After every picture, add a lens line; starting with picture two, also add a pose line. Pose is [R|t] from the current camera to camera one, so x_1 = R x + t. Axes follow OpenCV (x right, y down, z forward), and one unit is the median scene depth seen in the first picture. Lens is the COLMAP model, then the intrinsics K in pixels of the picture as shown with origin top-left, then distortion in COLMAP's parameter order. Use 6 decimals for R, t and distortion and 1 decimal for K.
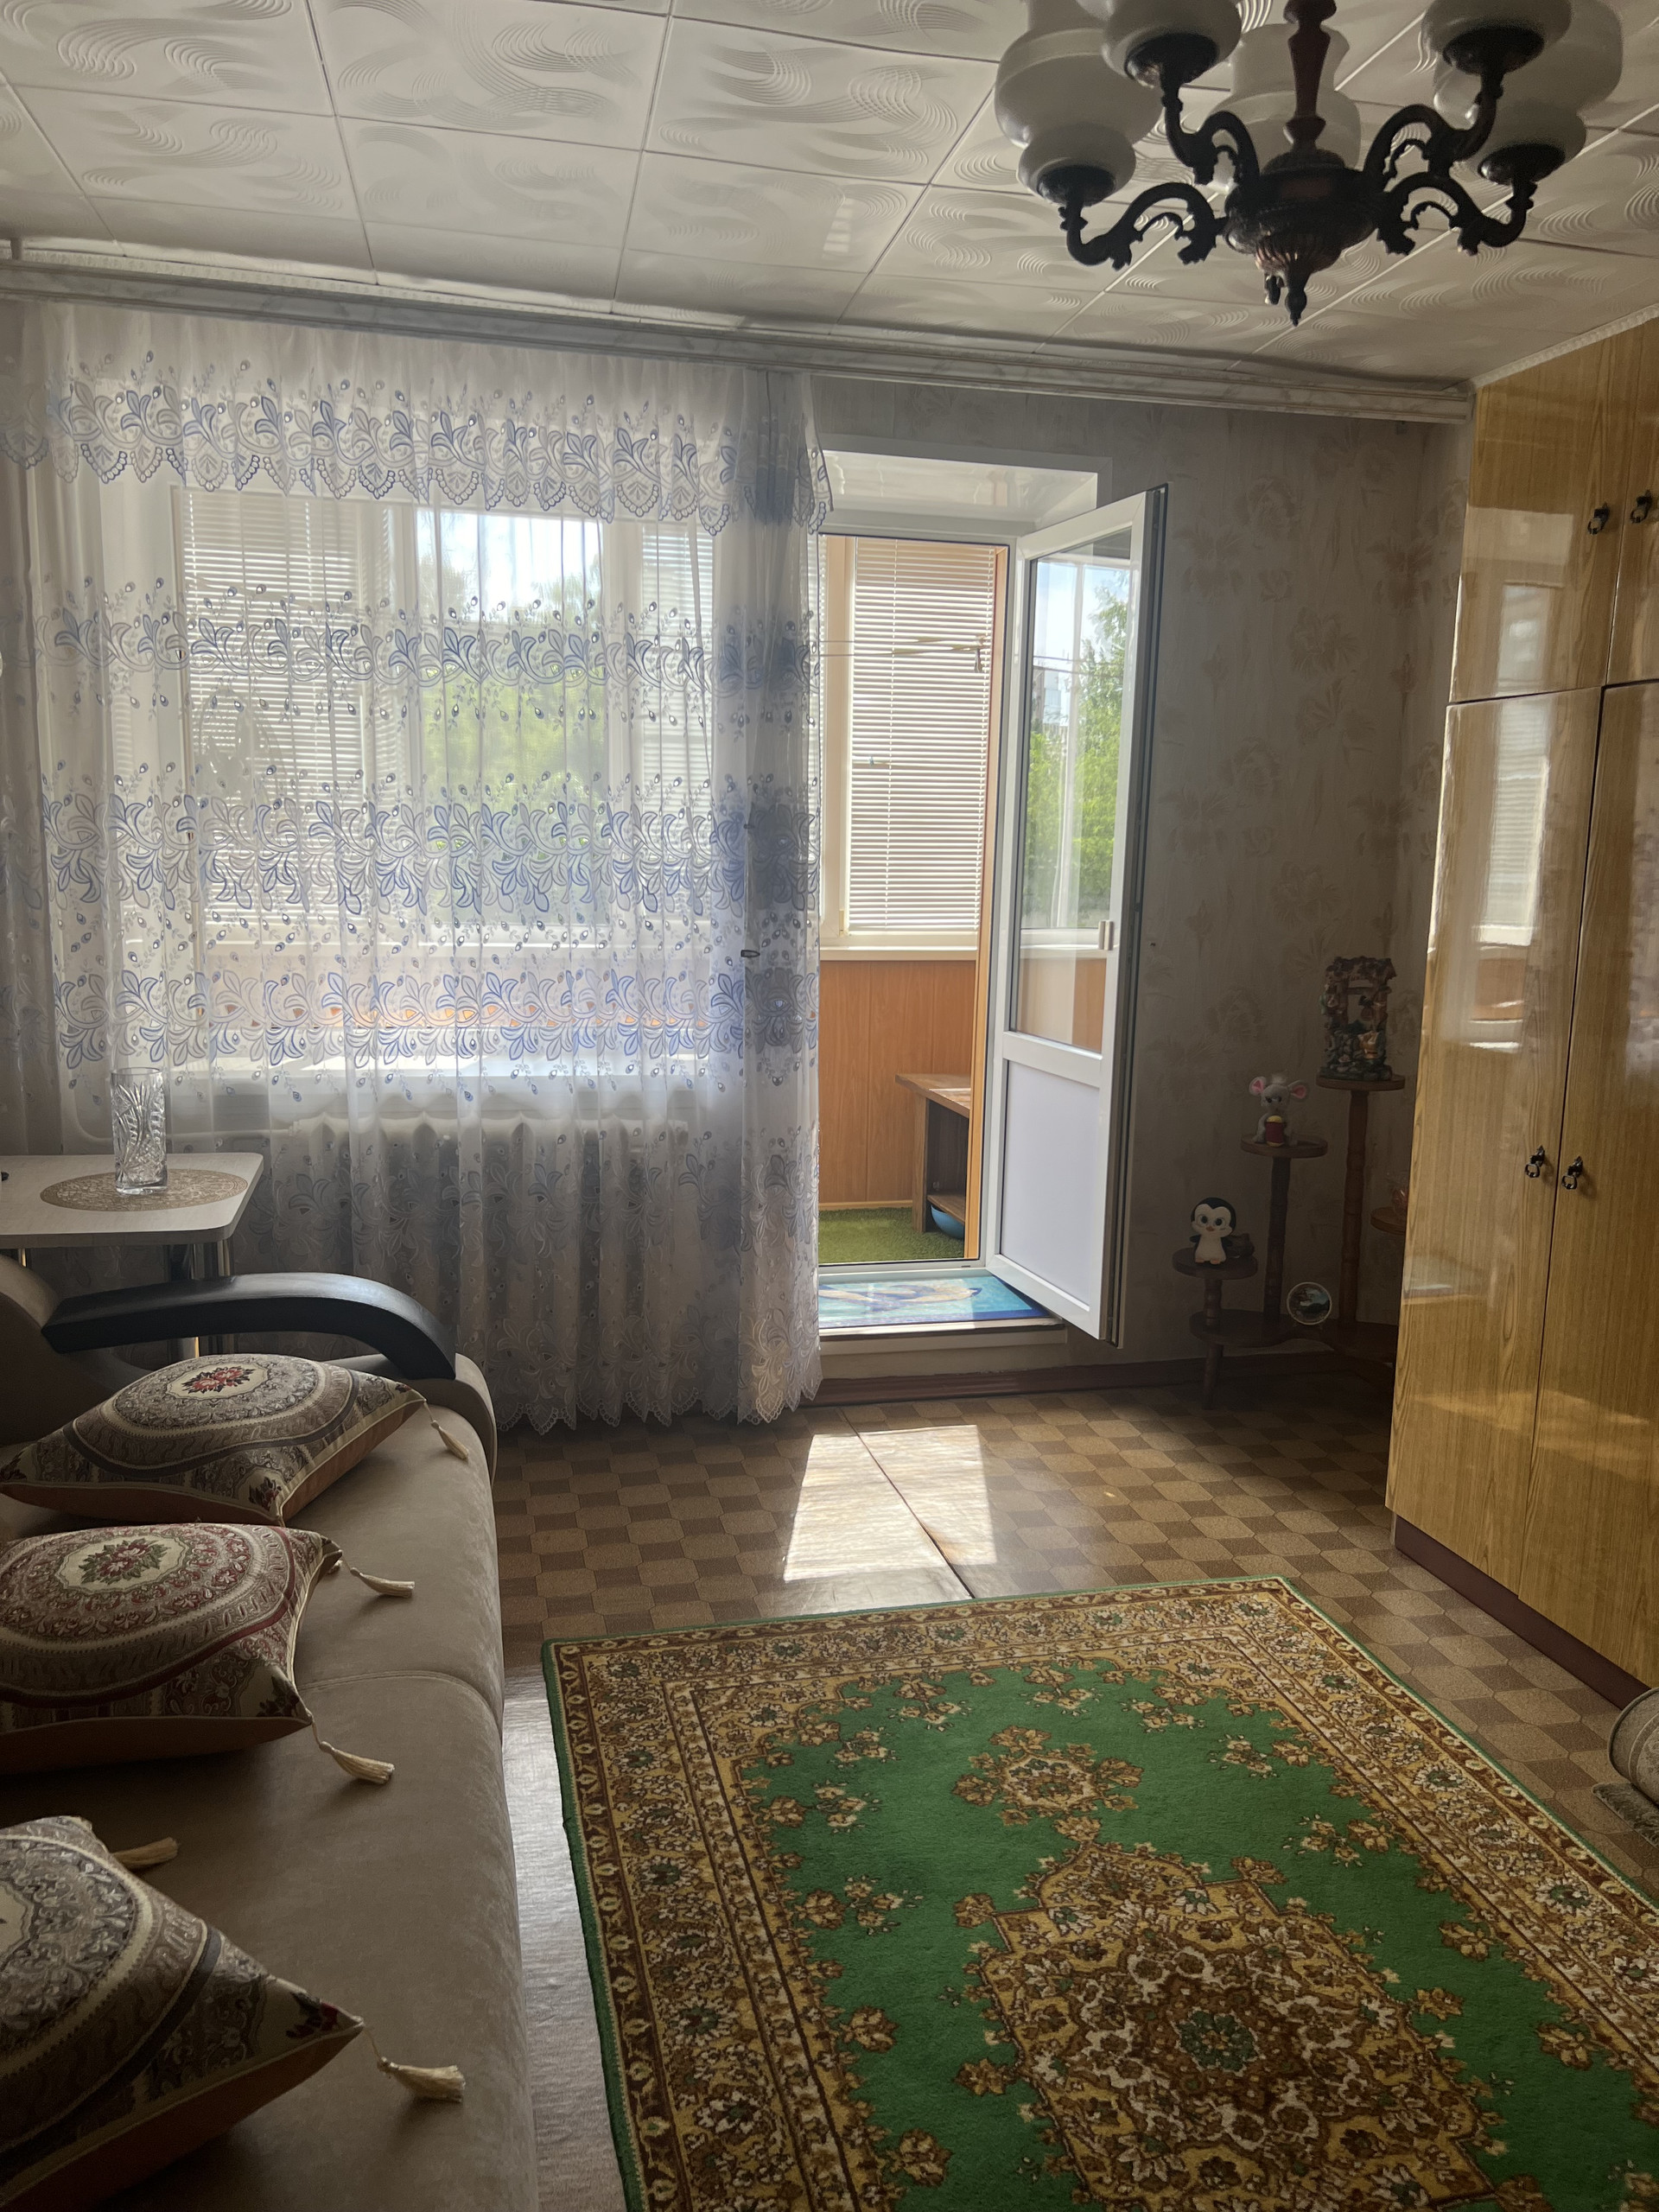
lens RADIAL K [[1673.7, 0, 836.5], [0, 1673.7, 1108.0], [0, 0, 1]] dist [-0.003669, -0.003433]
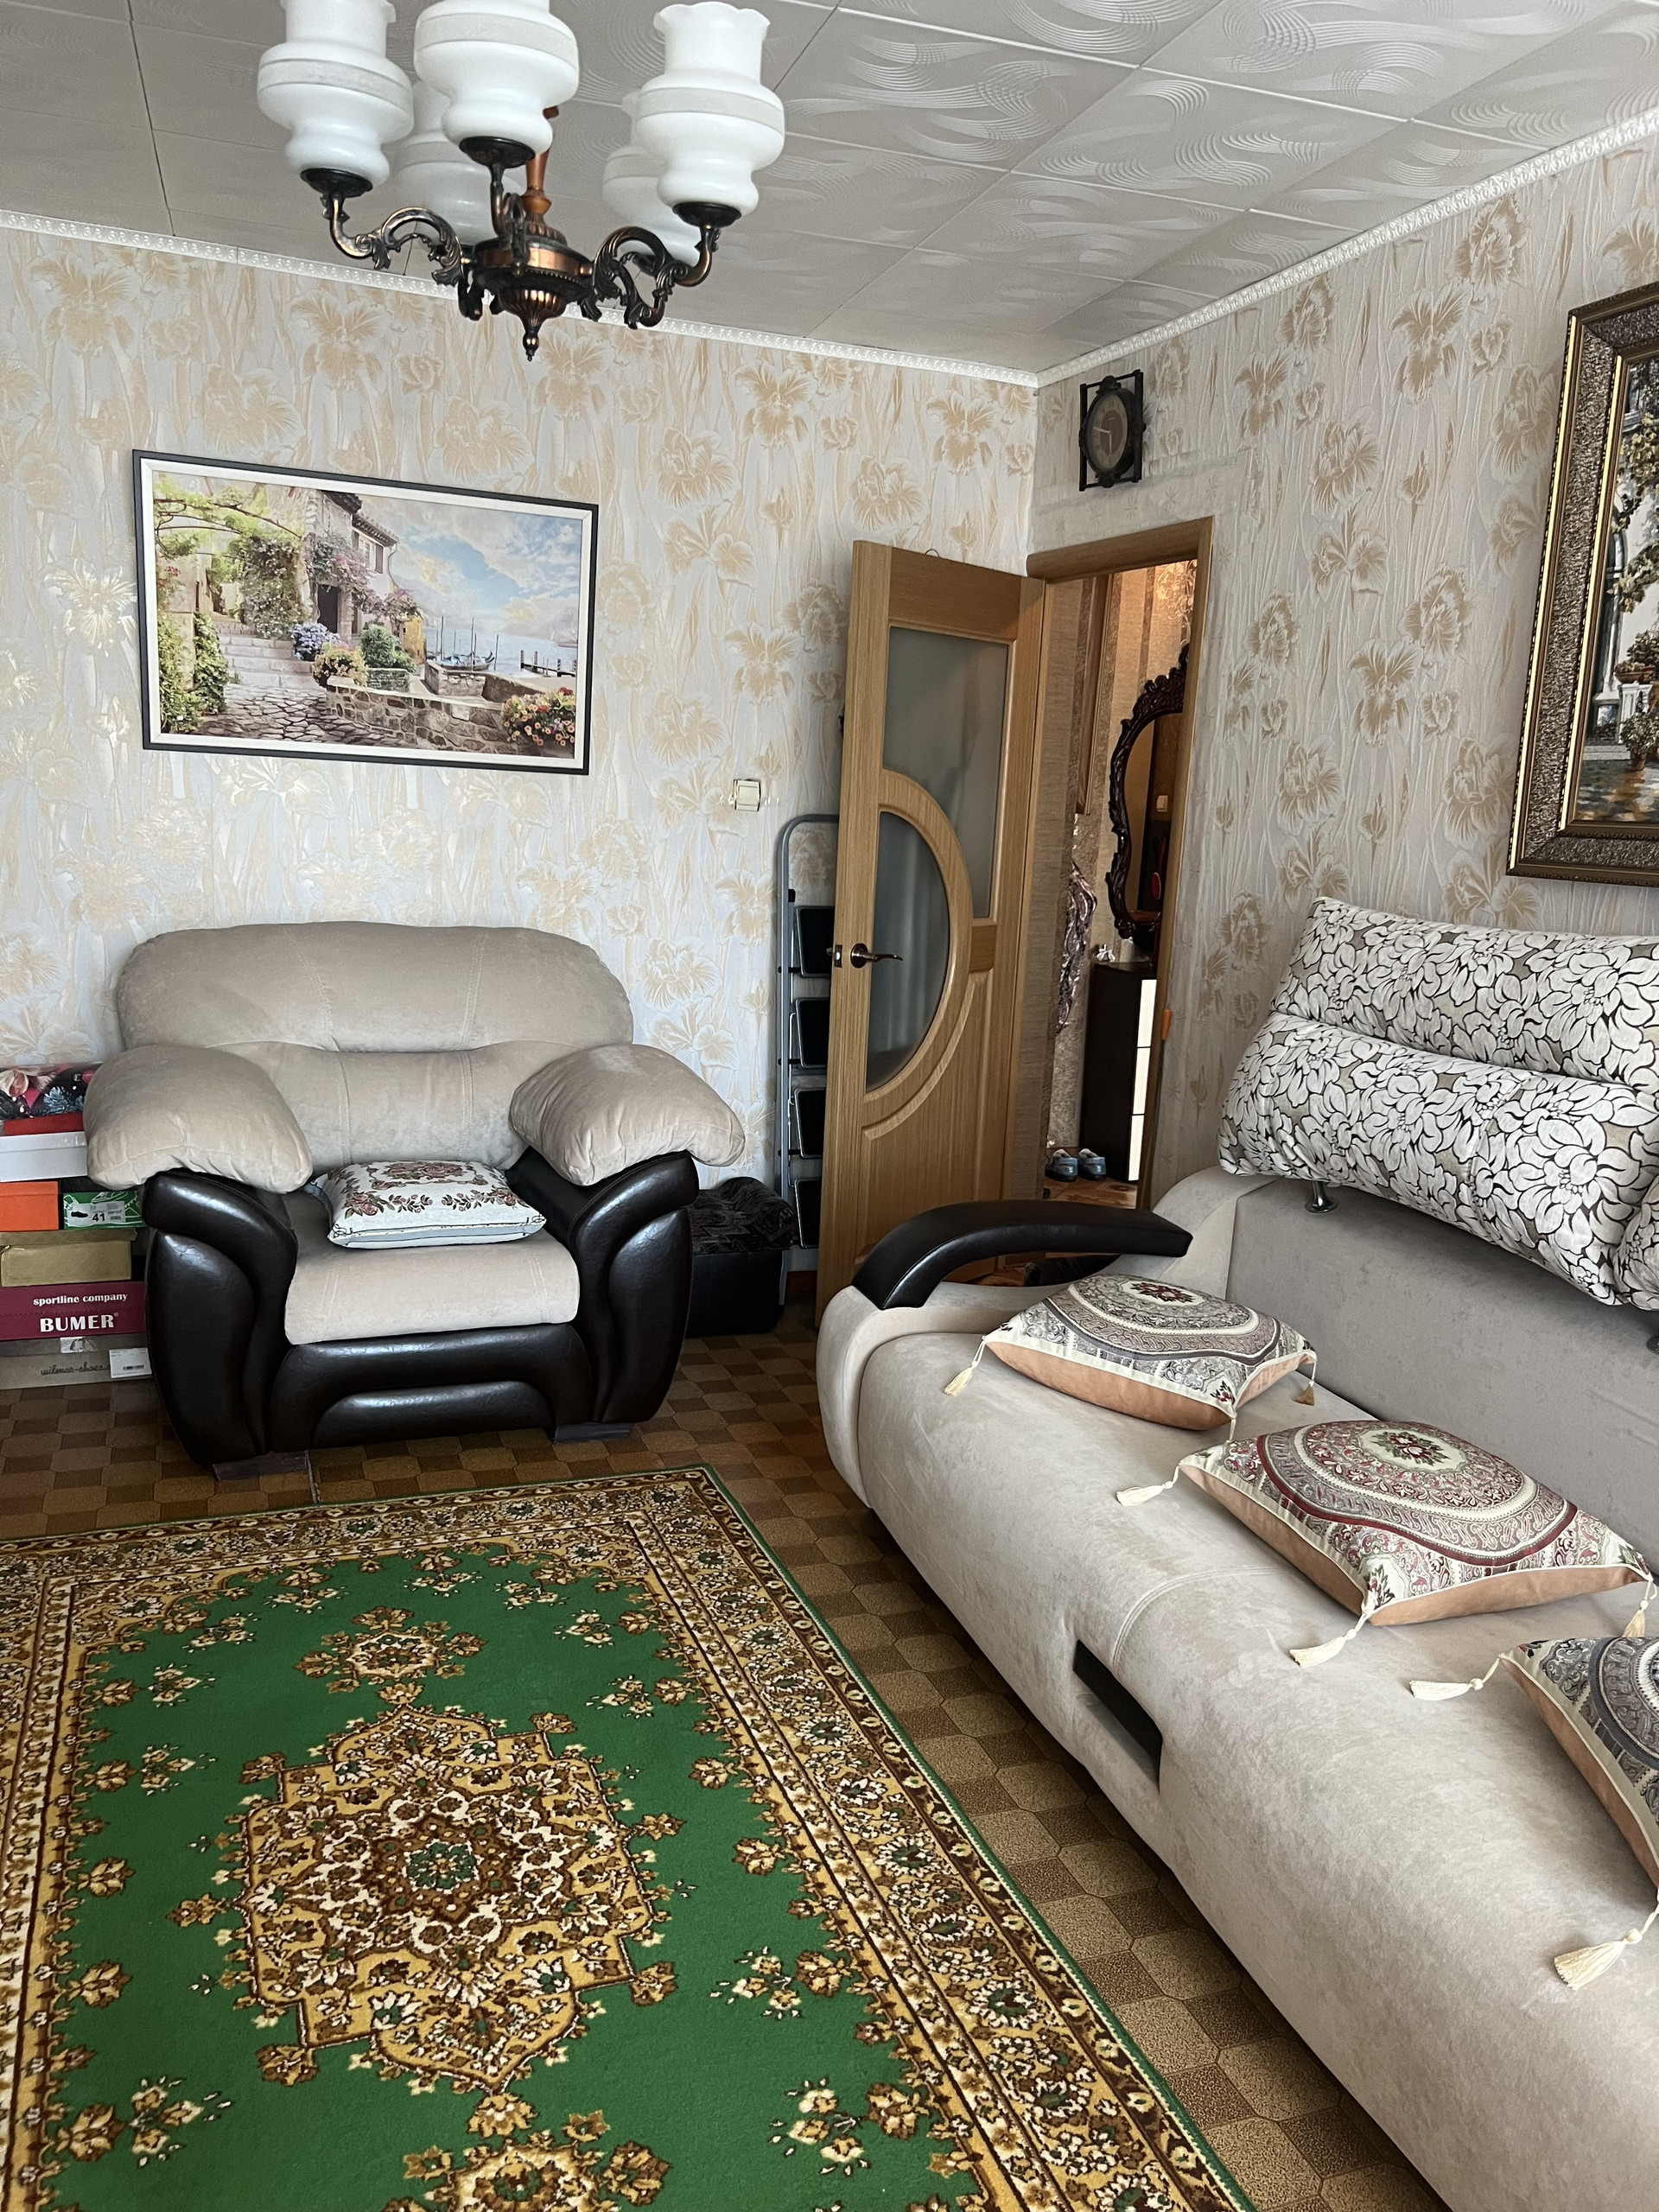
lens RADIAL K [[1673.7, 0, 834.2], [0, 1673.7, 1103.6], [0, 0, 1]] dist [-0.003669, -0.003433]
pose [[-0.988971, -0.053805, -0.137988, 0.144899], [-0.098679, 0.934138, 0.343001, -0.298154], [0.110445, 0.352834, -0.929145, 1.791640]]
